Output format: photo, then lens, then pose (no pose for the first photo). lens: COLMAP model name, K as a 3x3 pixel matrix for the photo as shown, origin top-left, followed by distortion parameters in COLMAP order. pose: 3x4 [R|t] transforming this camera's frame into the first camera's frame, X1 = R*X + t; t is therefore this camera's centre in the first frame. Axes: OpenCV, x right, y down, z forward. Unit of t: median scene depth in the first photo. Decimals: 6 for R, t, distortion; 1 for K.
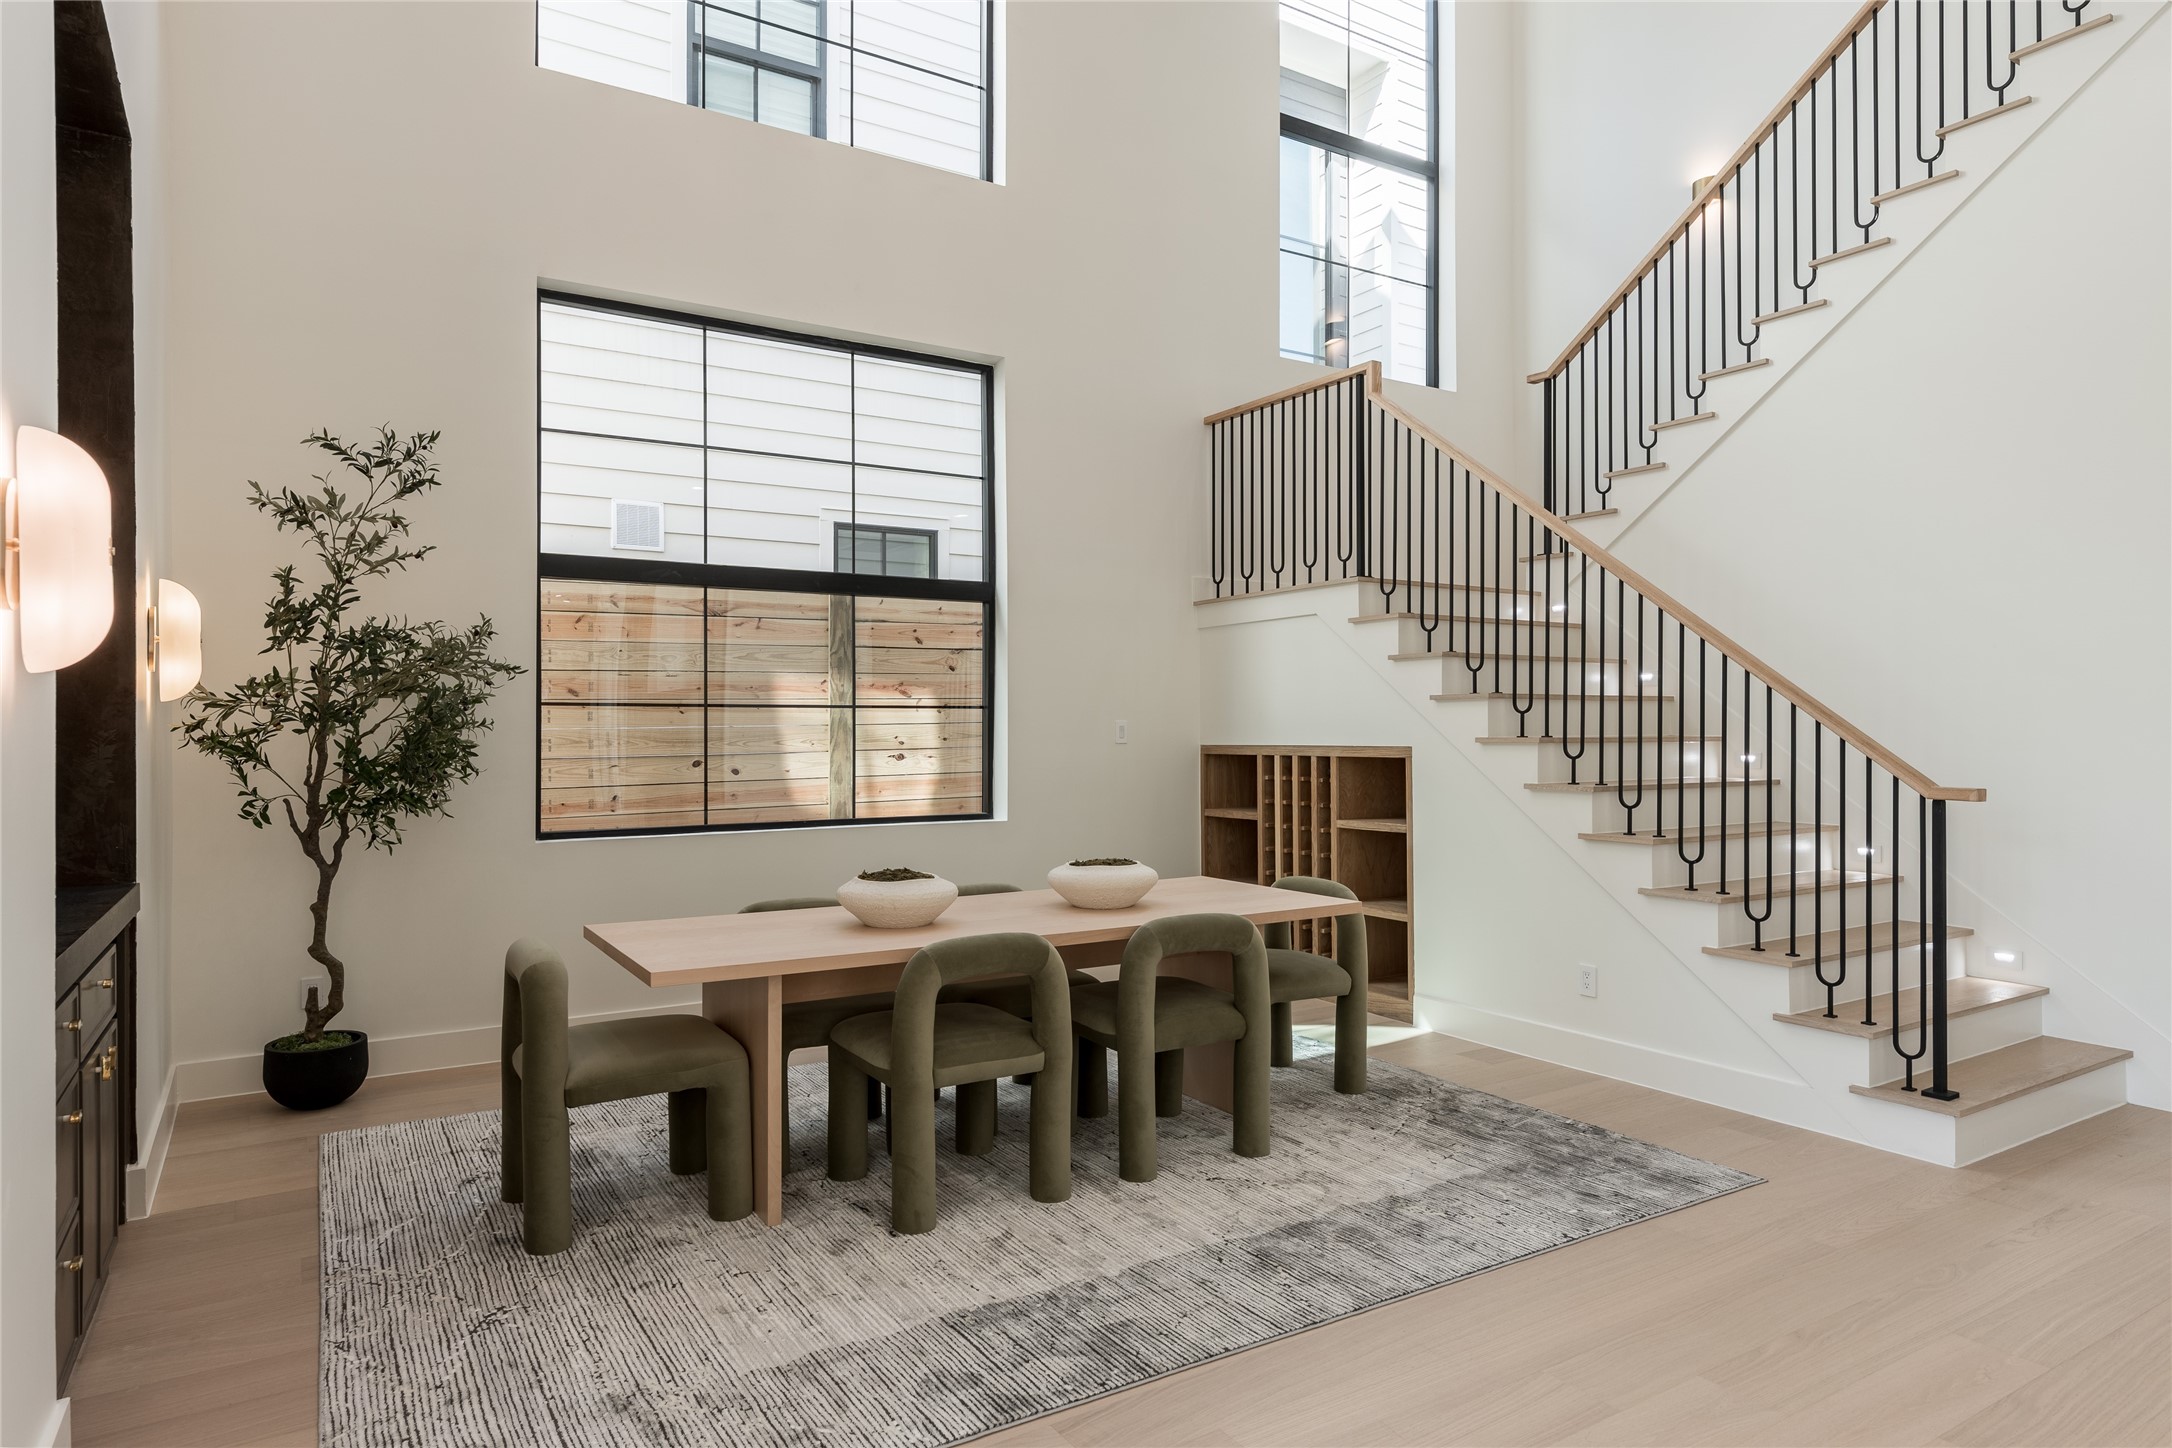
lens RADIAL K [[1240.2, 0, 1118.6], [0, 1240.2, 725.0], [0, 0, 1]] dist [0.001894, -0.003188]
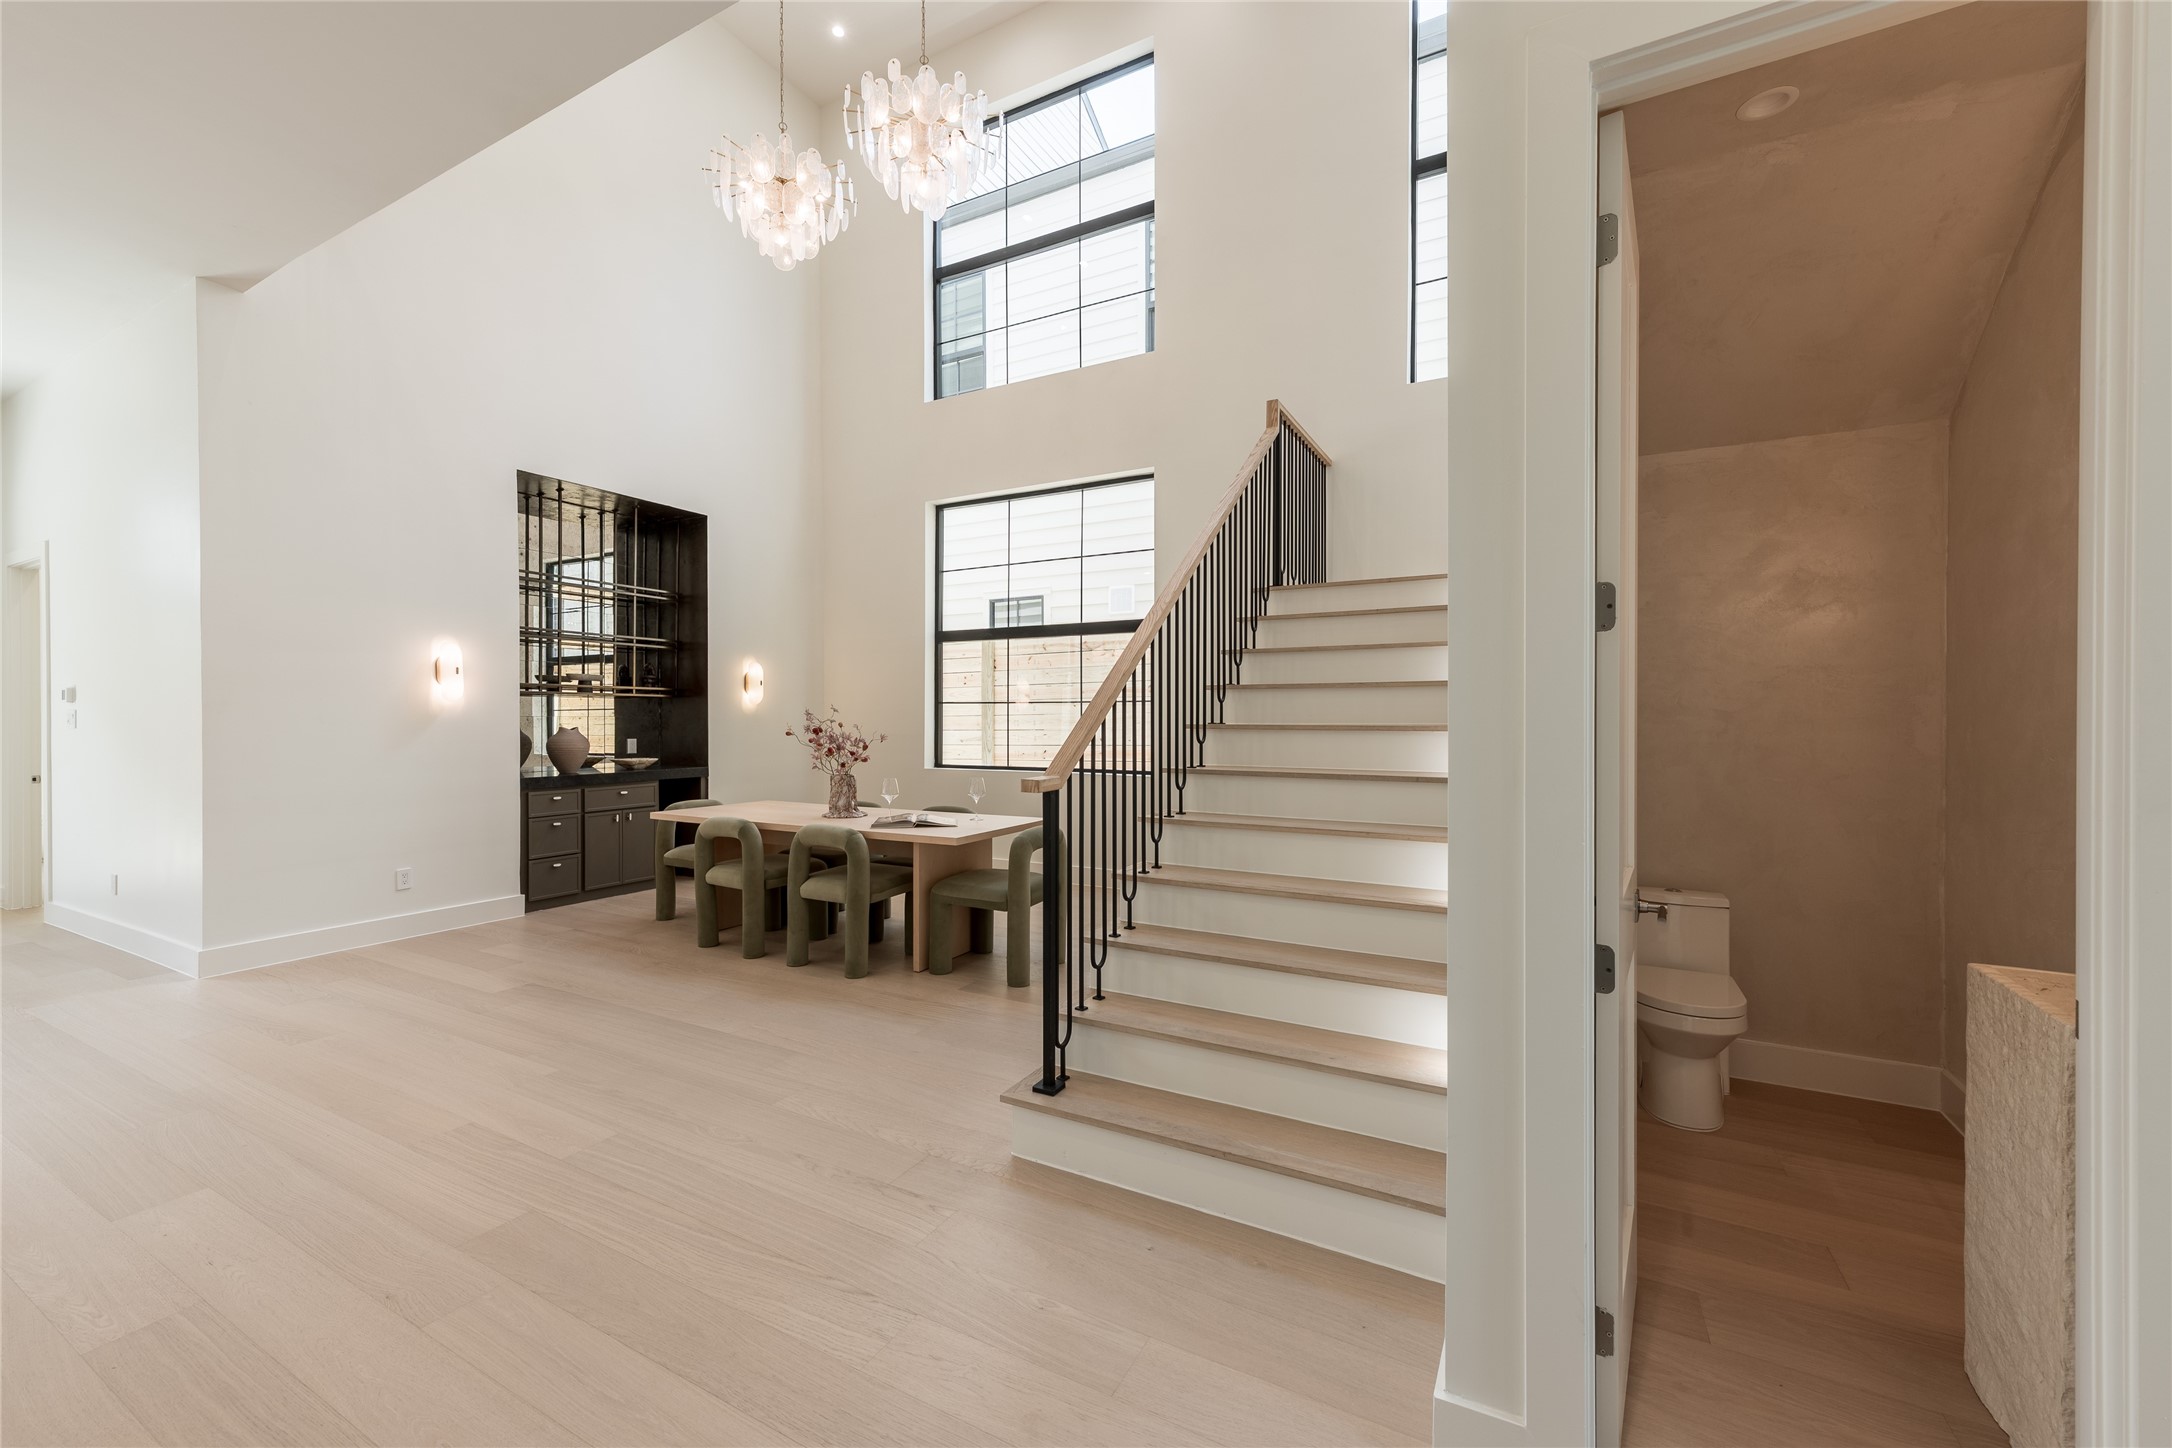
lens RADIAL K [[856.6, 0, 1072.4], [0, 856.6, 728.9], [0, 0, 1]] dist [0.000064, 0.001734]
pose [[0.481075, 0.011230, -0.876607, 0.887139], [0.001151, 0.999909, 0.013441, 0.006279], [0.876679, -0.007475, 0.481018, 0.490986]]
